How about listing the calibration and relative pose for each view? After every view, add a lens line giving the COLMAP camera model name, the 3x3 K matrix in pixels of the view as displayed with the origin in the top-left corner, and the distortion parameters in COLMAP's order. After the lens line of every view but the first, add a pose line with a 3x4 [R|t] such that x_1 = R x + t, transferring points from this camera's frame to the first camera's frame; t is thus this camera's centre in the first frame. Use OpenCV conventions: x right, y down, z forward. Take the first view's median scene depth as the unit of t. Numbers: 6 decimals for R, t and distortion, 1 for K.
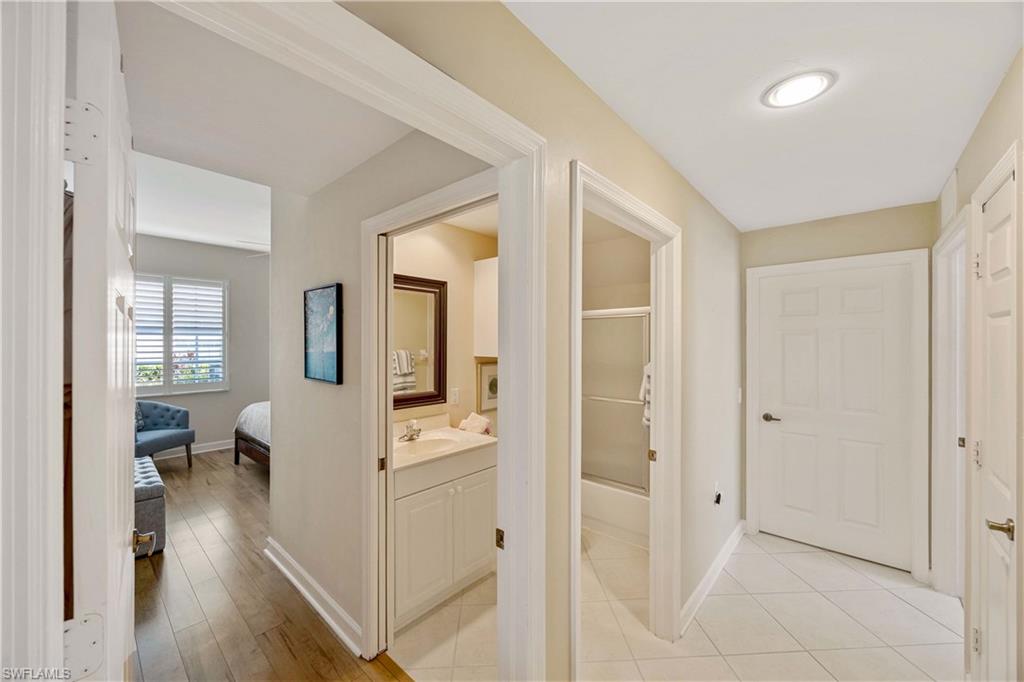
lens RADIAL K [[387.1, 0, 514.5], [0, 387.1, 342.0], [0, 0, 1]] dist [-0.000098, -0.000143]
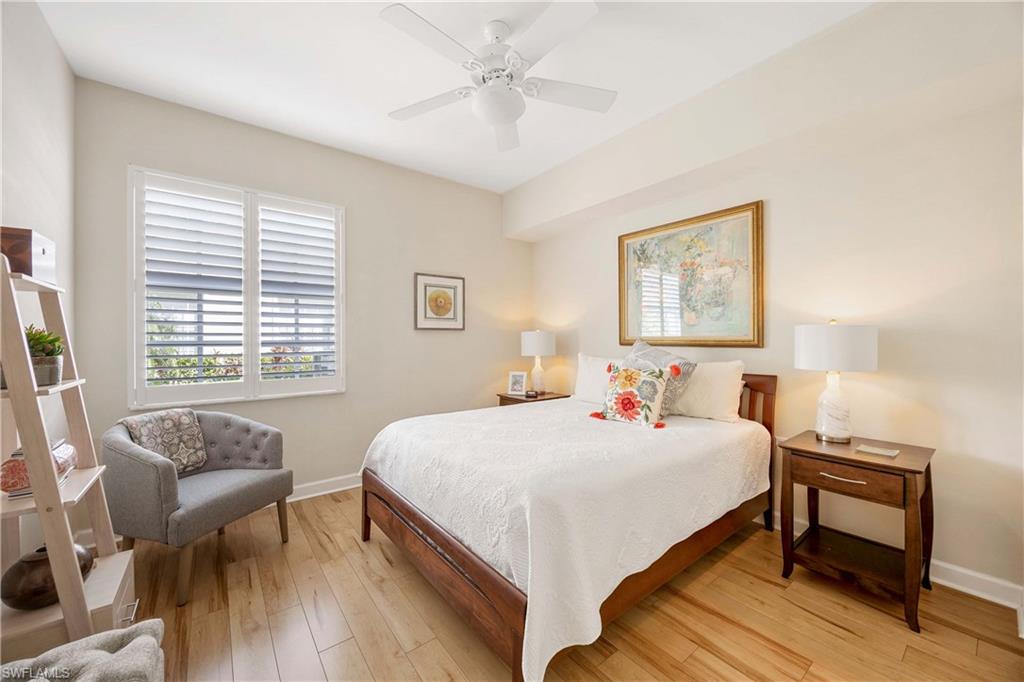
lens RADIAL K [[387.1, 0, 514.5], [0, 387.1, 342.0], [0, 0, 1]] dist [-0.000098, -0.000143]
pose [[0.982962, -0.002860, -0.183788, -0.427021], [0.003182, 0.999994, 0.001455, 0.054296], [0.183783, -0.002015, 0.982965, 0.531461]]
